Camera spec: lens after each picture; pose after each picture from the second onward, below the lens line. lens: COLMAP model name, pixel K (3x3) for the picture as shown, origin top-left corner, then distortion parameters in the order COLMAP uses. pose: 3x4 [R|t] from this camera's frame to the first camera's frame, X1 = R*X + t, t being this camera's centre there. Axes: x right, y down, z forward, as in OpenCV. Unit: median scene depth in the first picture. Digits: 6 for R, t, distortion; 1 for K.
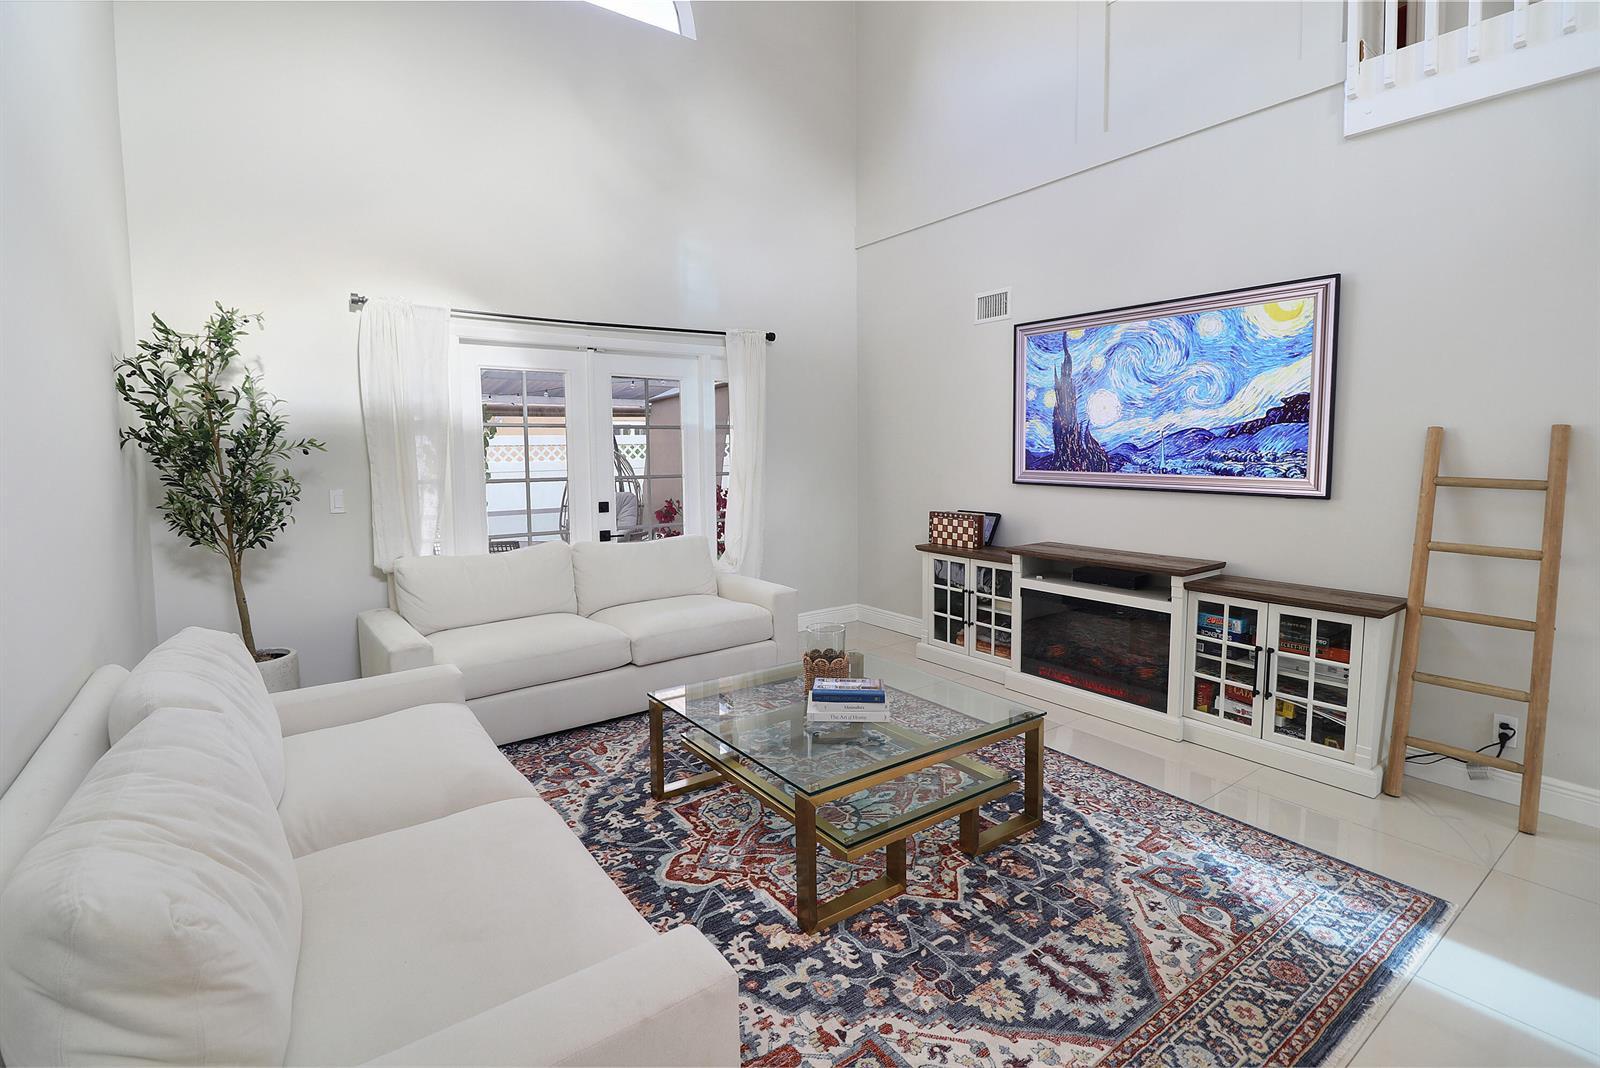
lens RADIAL K [[743.7, 0, 798.3], [0, 743.7, 511.9], [0, 0, 1]] dist [0.001607, -0.016096]
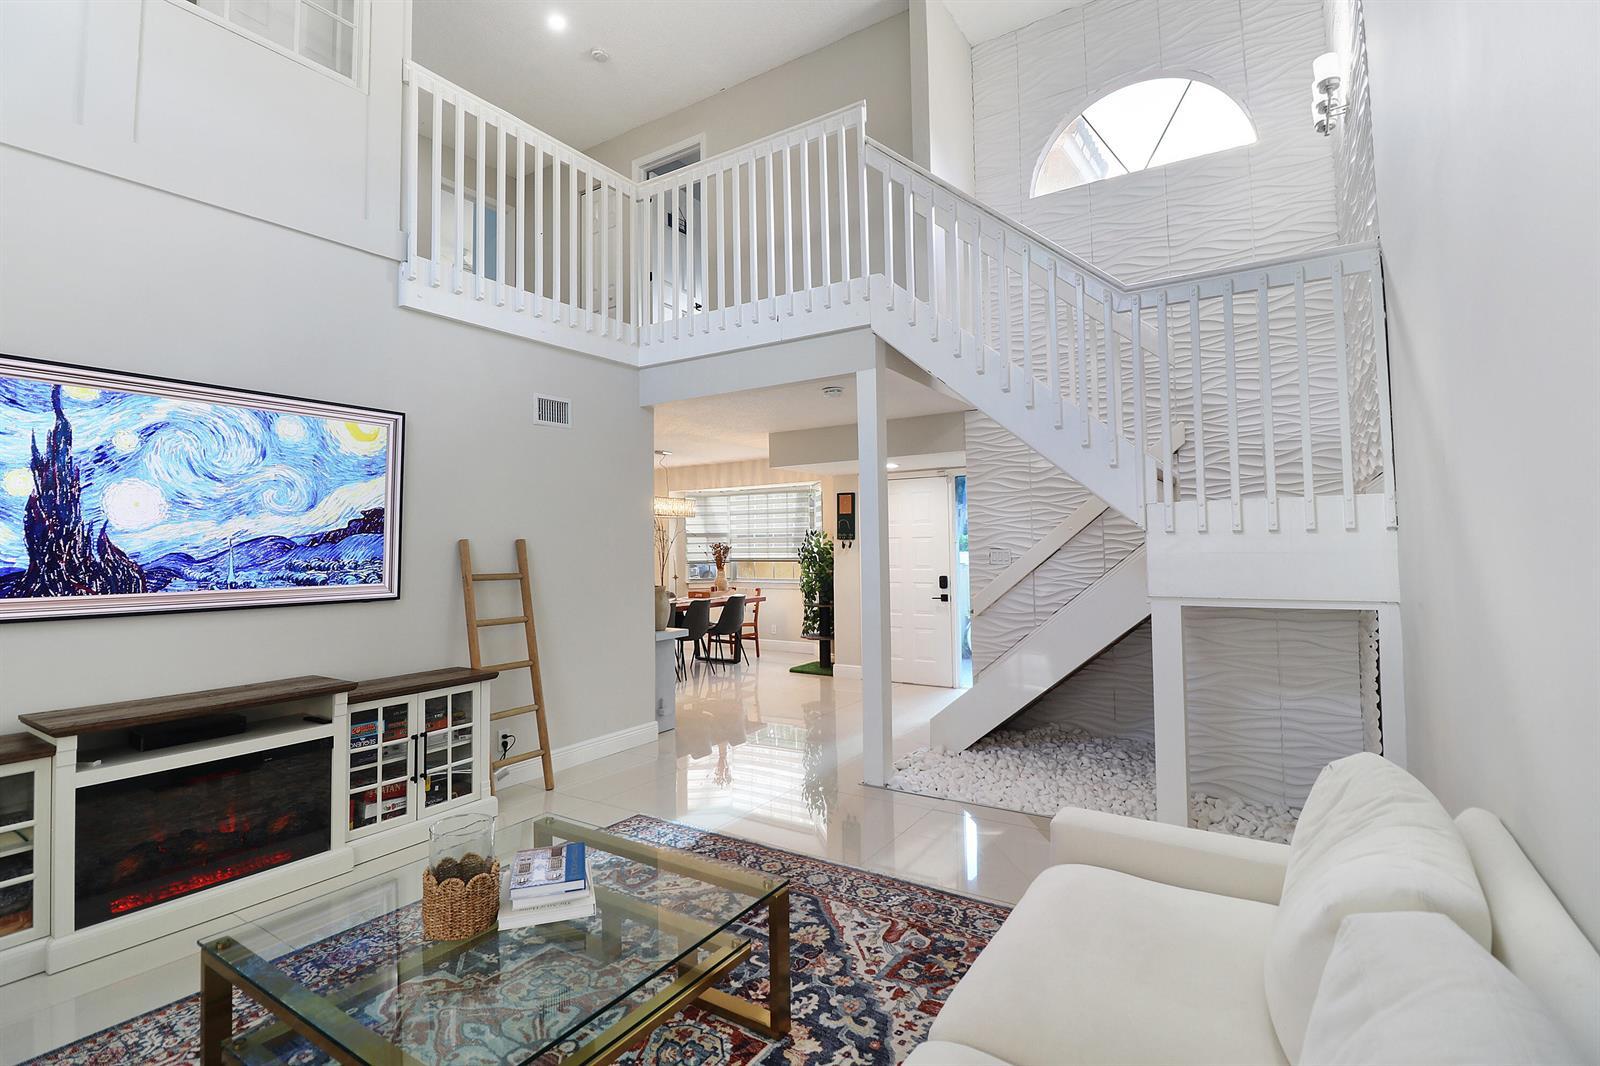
lens RADIAL K [[743.7, 0, 798.3], [0, 743.7, 510.9], [0, 0, 1]] dist [0.001607, -0.016096]
pose [[-0.359957, 0.054738, 0.931362, -0.597823], [0.096743, 0.995086, -0.021093, -0.068053], [-0.927939, 0.082510, -0.363484, 0.802849]]
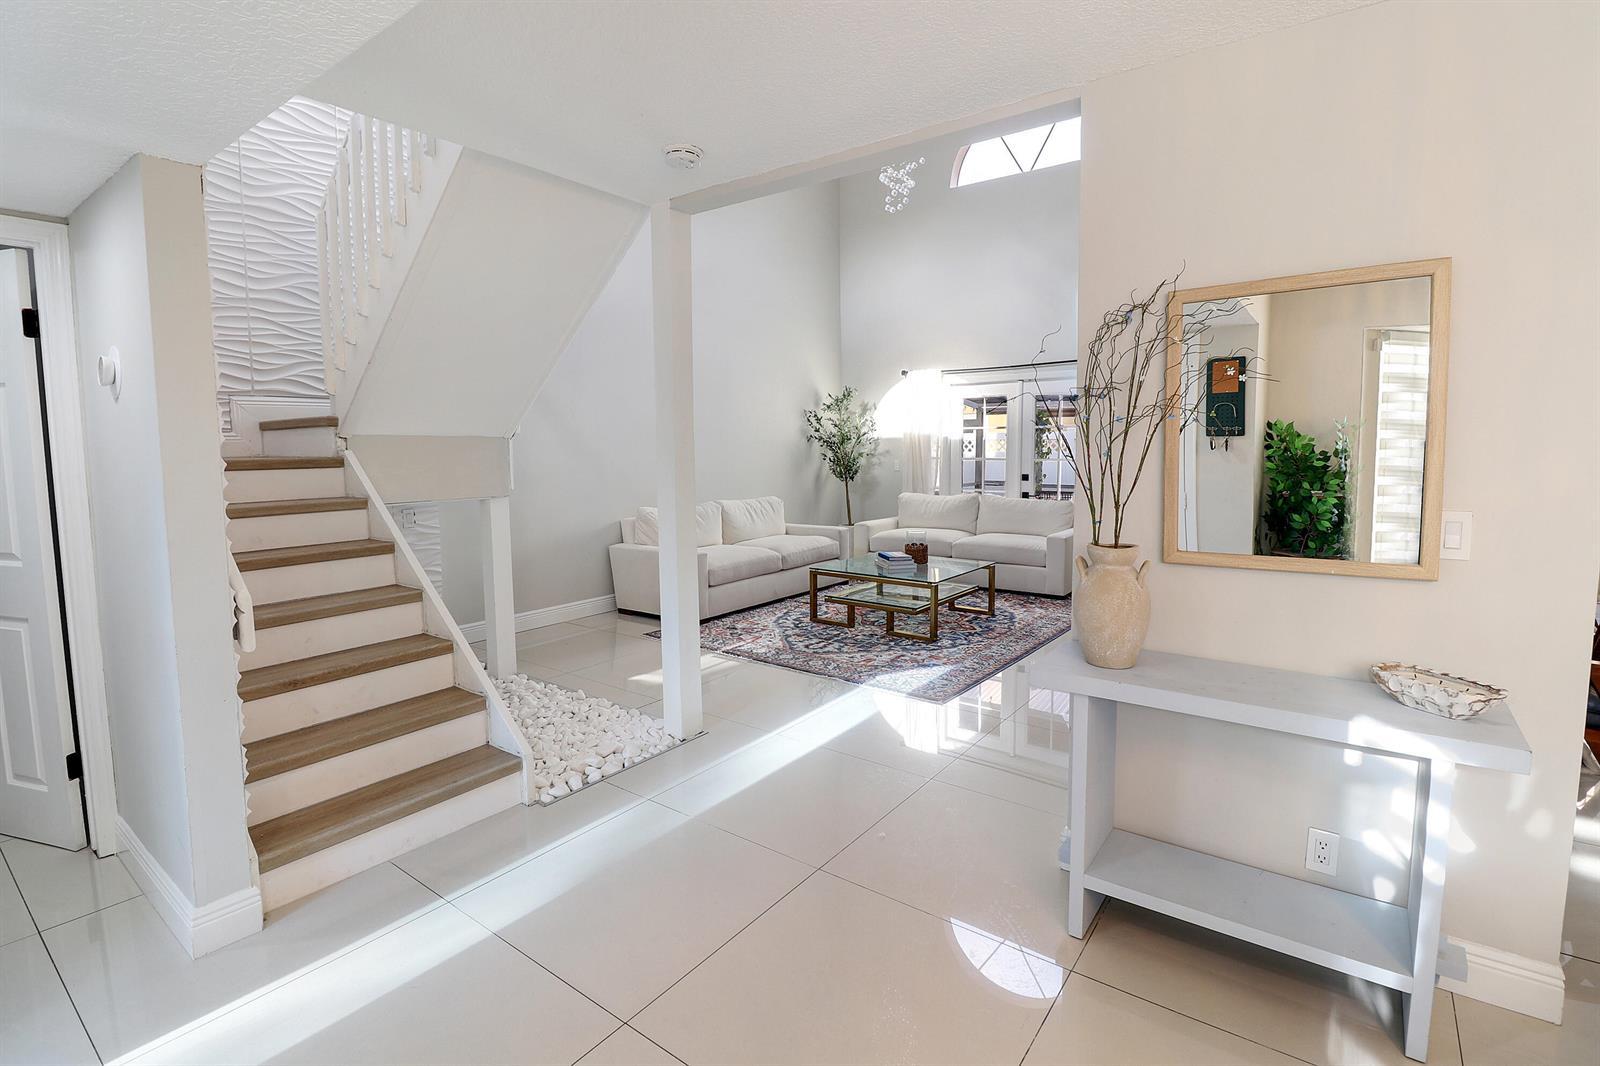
lens RADIAL K [[743.7, 0, 798.3], [0, 743.7, 510.9], [0, 0, 1]] dist [0.001607, -0.016096]
pose [[0.294581, 0.090345, -0.951346, 1.600217], [-0.073554, 0.994711, 0.071688, -0.018664], [0.952792, 0.048857, 0.299668, 0.069248]]
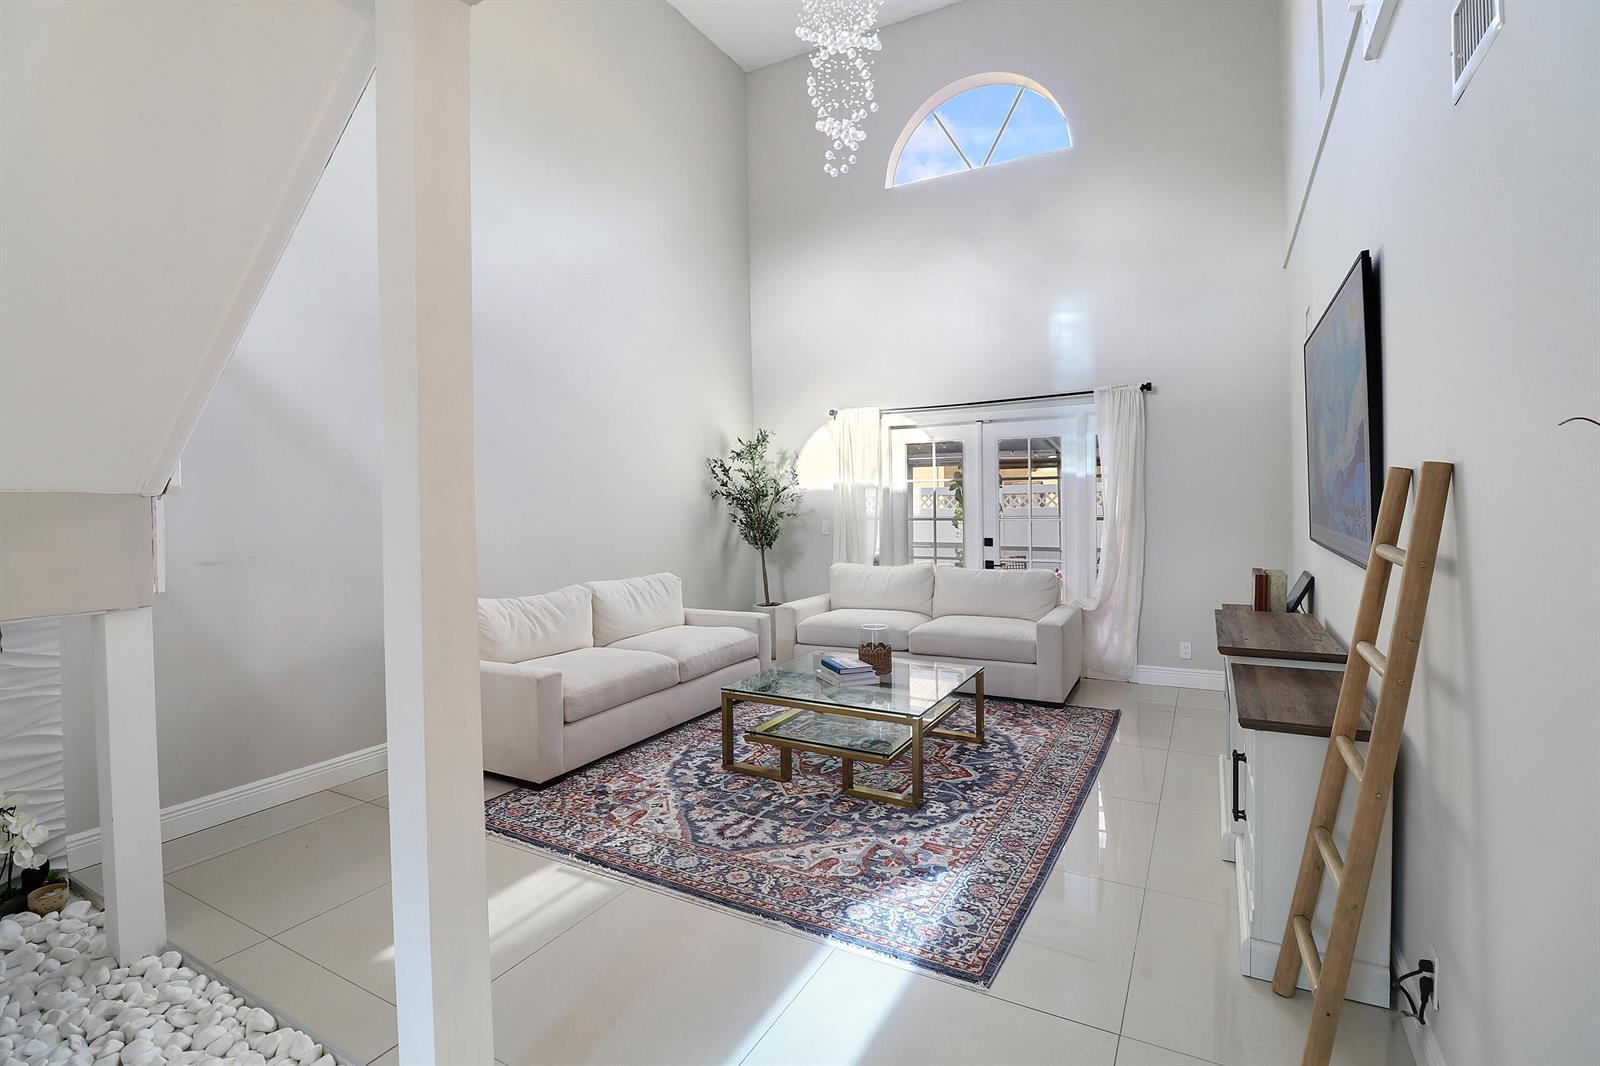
lens RADIAL K [[743.7, 0, 798.3], [0, 743.7, 510.9], [0, 0, 1]] dist [0.001607, -0.016096]
pose [[0.421615, 0.015110, -0.906649, 1.072716], [-0.064460, 0.997831, -0.013346, -0.030401], [0.904481, 0.064070, 0.421675, 0.221605]]
